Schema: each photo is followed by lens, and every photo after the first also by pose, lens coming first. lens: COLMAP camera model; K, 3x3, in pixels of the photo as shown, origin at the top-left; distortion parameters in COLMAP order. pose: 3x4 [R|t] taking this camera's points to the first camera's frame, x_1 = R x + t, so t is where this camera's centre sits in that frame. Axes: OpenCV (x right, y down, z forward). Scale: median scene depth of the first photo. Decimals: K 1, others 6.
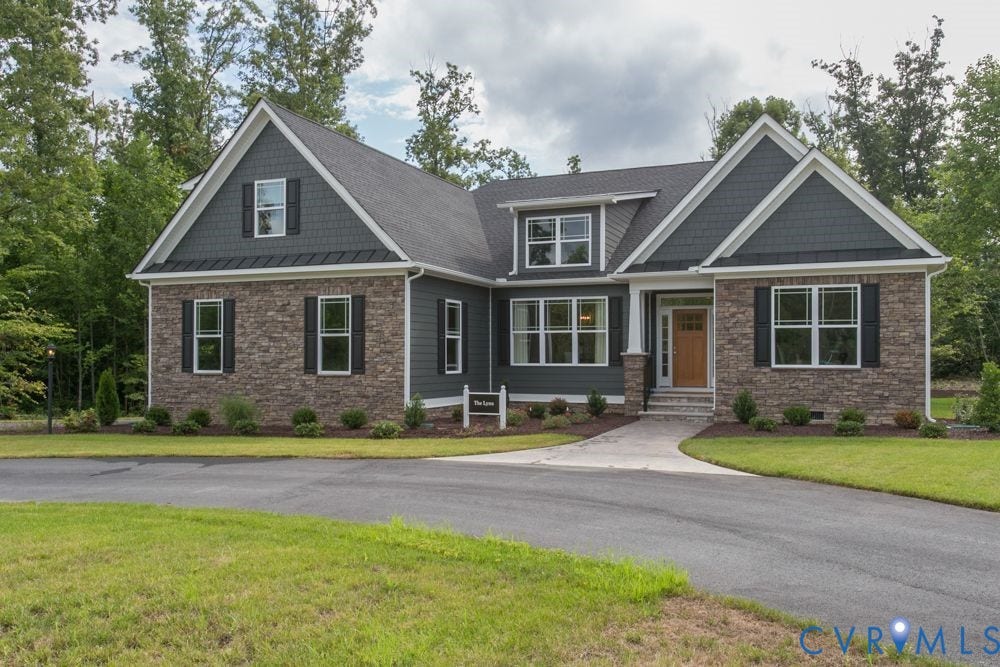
lens RADIAL K [[815.5, 0, 509.0], [0, 815.5, 351.3], [0, 0, 1]] dist [0.016296, 0.004458]
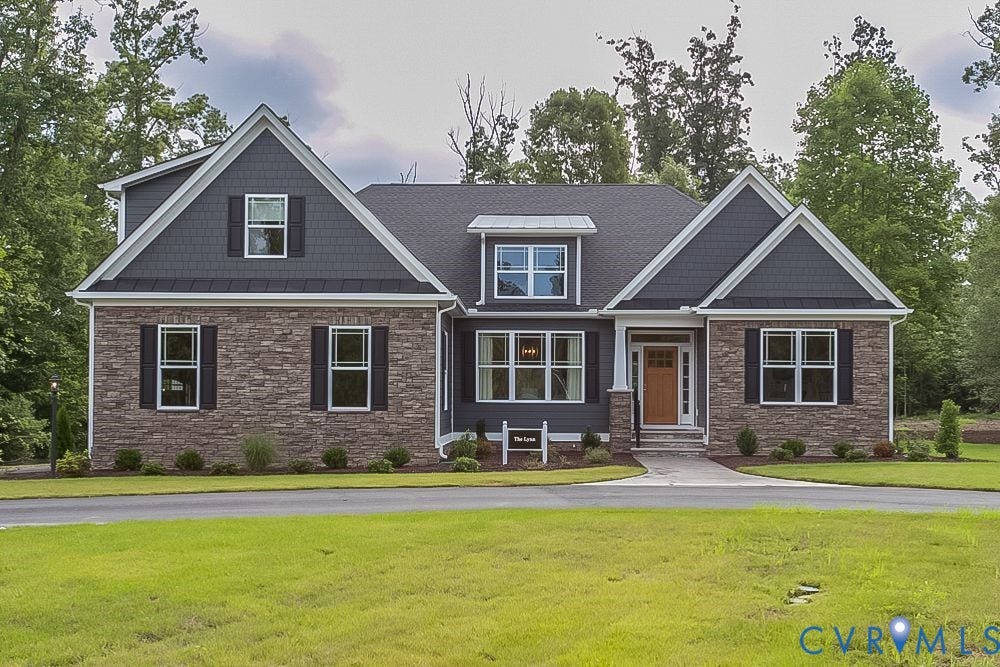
lens RADIAL K [[1206.6, 0, 505.2], [0, 1206.6, 373.5], [0, 0, 1]] dist [0.009142, 0.000000]
pose [[0.934052, 0.011381, 0.356954, -0.507599], [-0.007646, 0.999900, -0.011873, 0.000720], [-0.357054, 0.008361, 0.934046, -0.326100]]
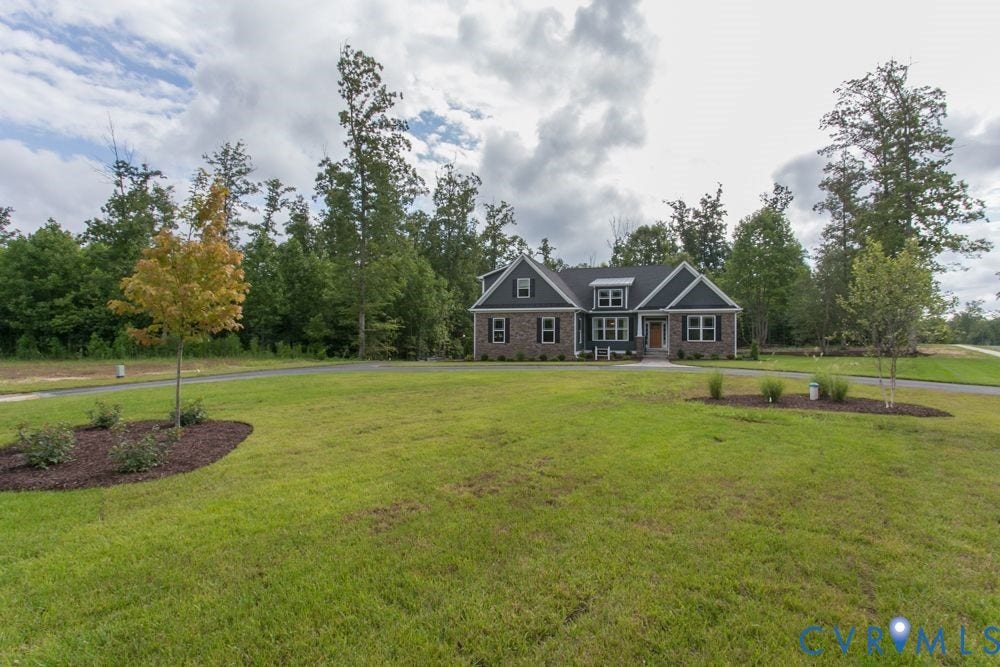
lens RADIAL K [[471.7, 0, 503.5], [0, 471.7, 333.5], [0, 0, 1]] dist [-0.000090, 0.000726]
pose [[0.997279, 0.003191, 0.073650, -0.482790], [-0.003063, 0.999994, -0.001849, -0.004217], [-0.073656, 0.001618, 0.997282, -0.710954]]
